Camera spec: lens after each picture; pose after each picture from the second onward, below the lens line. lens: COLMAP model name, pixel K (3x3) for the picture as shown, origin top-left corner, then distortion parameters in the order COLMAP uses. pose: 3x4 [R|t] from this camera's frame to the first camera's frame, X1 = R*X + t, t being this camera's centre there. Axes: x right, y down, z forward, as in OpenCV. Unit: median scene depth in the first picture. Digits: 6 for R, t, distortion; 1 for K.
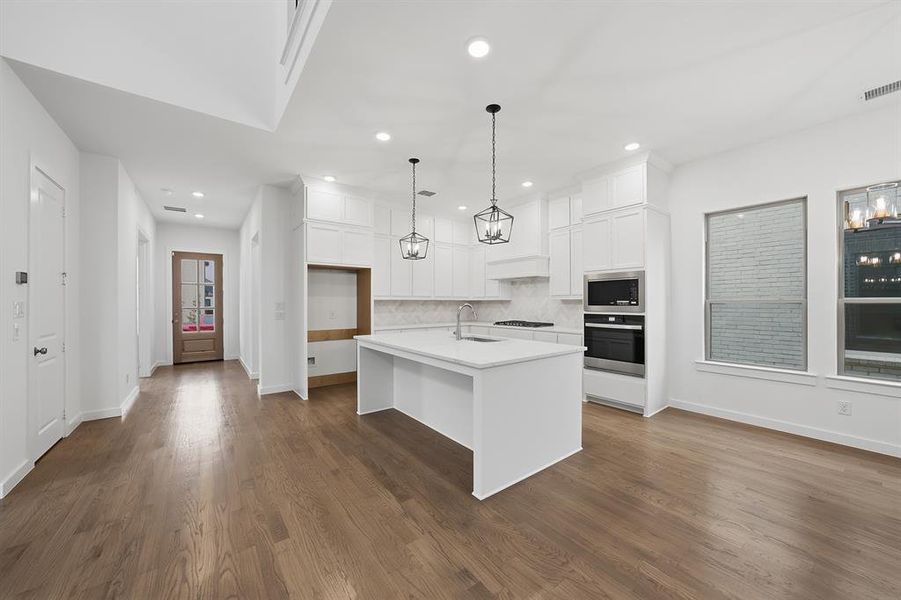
lens RADIAL K [[324.8, 0, 461.0], [0, 324.8, 305.0], [0, 0, 1]] dist [-0.016836, 0.001584]
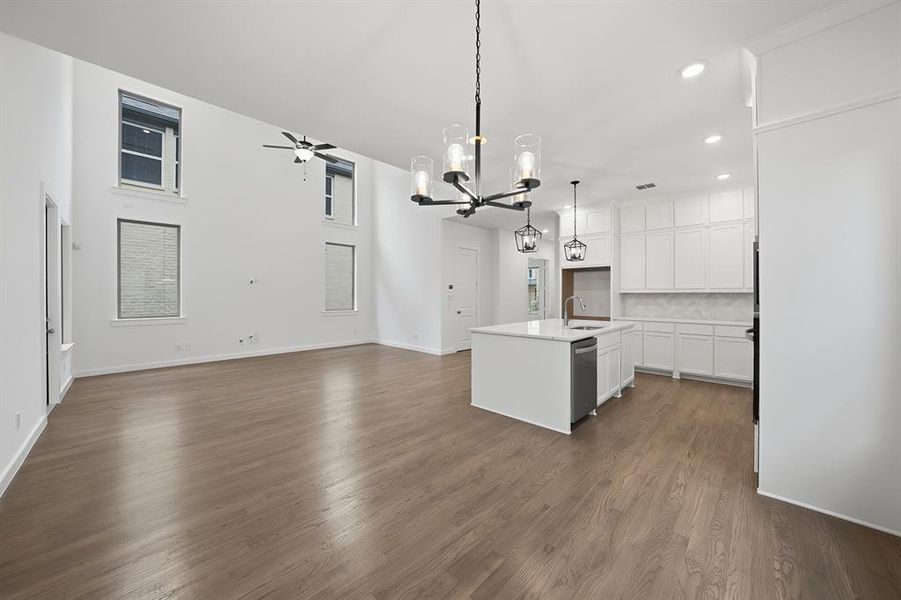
lens RADIAL K [[324.8, 0, 449.2], [0, 324.8, 288.0], [0, 0, 1]] dist [-0.016836, 0.001584]
pose [[0.134859, -0.019339, -0.990676, 0.960218], [-0.008464, 0.999751, -0.020668, -0.006087], [0.990829, 0.011172, 0.134662, 0.326113]]
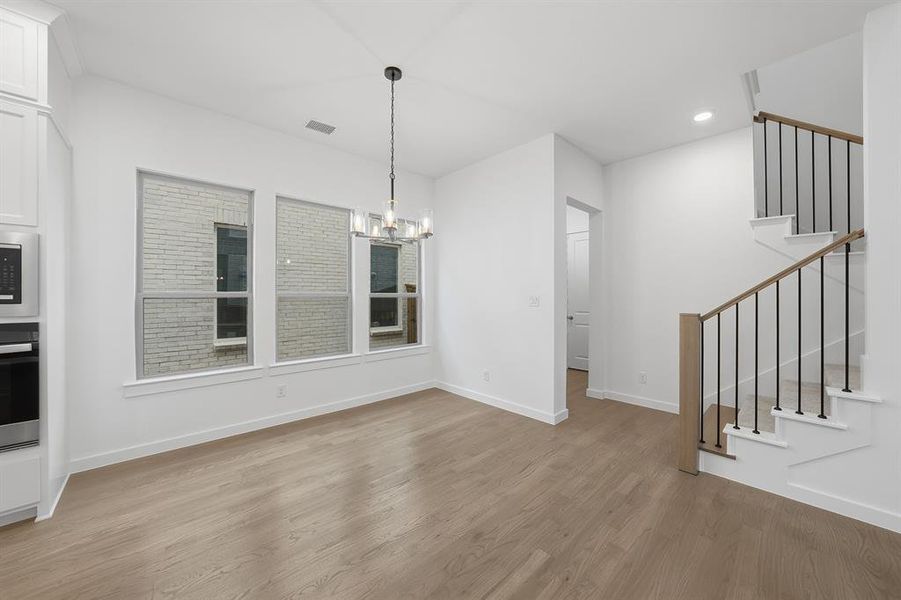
lens RADIAL K [[324.8, 0, 453.4], [0, 324.8, 295.4], [0, 0, 1]] dist [-0.016836, 0.001584]
pose [[-0.080408, 0.002375, 0.996759, 0.015500], [0.007802, 0.999968, -0.001753, -0.003946], [-0.996732, 0.007636, -0.080424, 0.358420]]
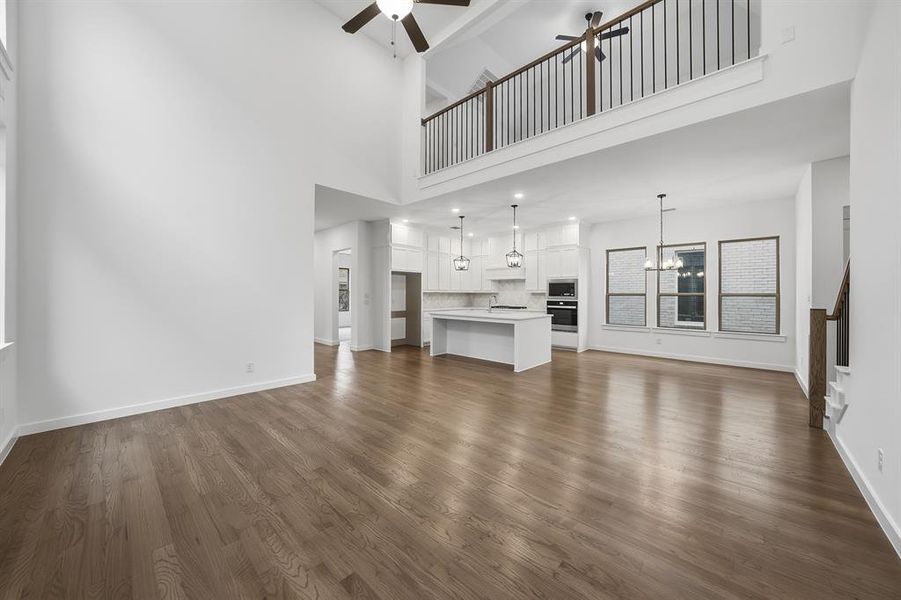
lens RADIAL K [[324.8, 0, 466.0], [0, 324.8, 296.8], [0, 0, 1]] dist [-0.016836, 0.001584]
pose [[0.982783, 0.002481, 0.184747, -0.431294], [-0.002536, 0.999997, 0.000059, 0.006167], [-0.184746, -0.000527, 0.982786, -0.757087]]
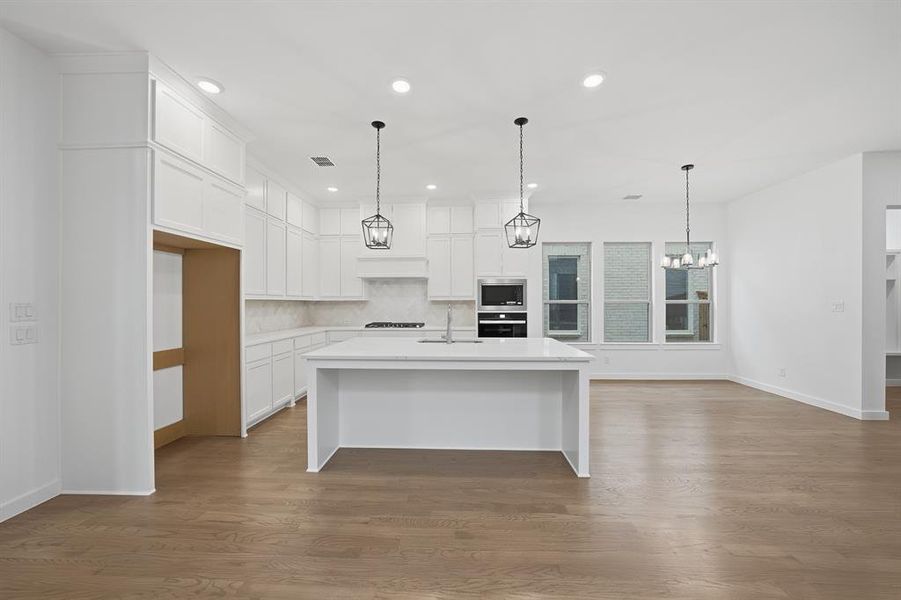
lens RADIAL K [[324.8, 0, 454.6], [0, 324.8, 302.1], [0, 0, 1]] dist [-0.016836, 0.001584]
pose [[0.650829, 0.000367, 0.759224, -0.584729], [0.006711, 0.999958, -0.006236, -0.004732], [-0.759194, 0.009154, 0.650799, 0.324729]]
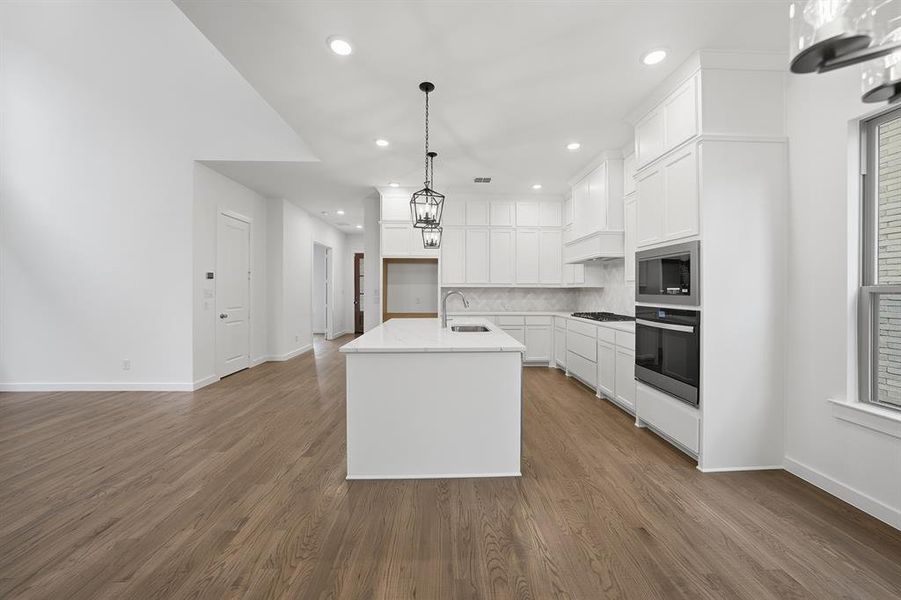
lens RADIAL K [[324.8, 0, 460.8], [0, 324.8, 290.8], [0, 0, 1]] dist [-0.016836, 0.001584]
pose [[0.809507, 0.004395, -0.587093, 0.513386], [-0.007522, 0.999968, -0.002885, -0.001768], [0.587061, 0.006751, 0.809514, 0.195339]]
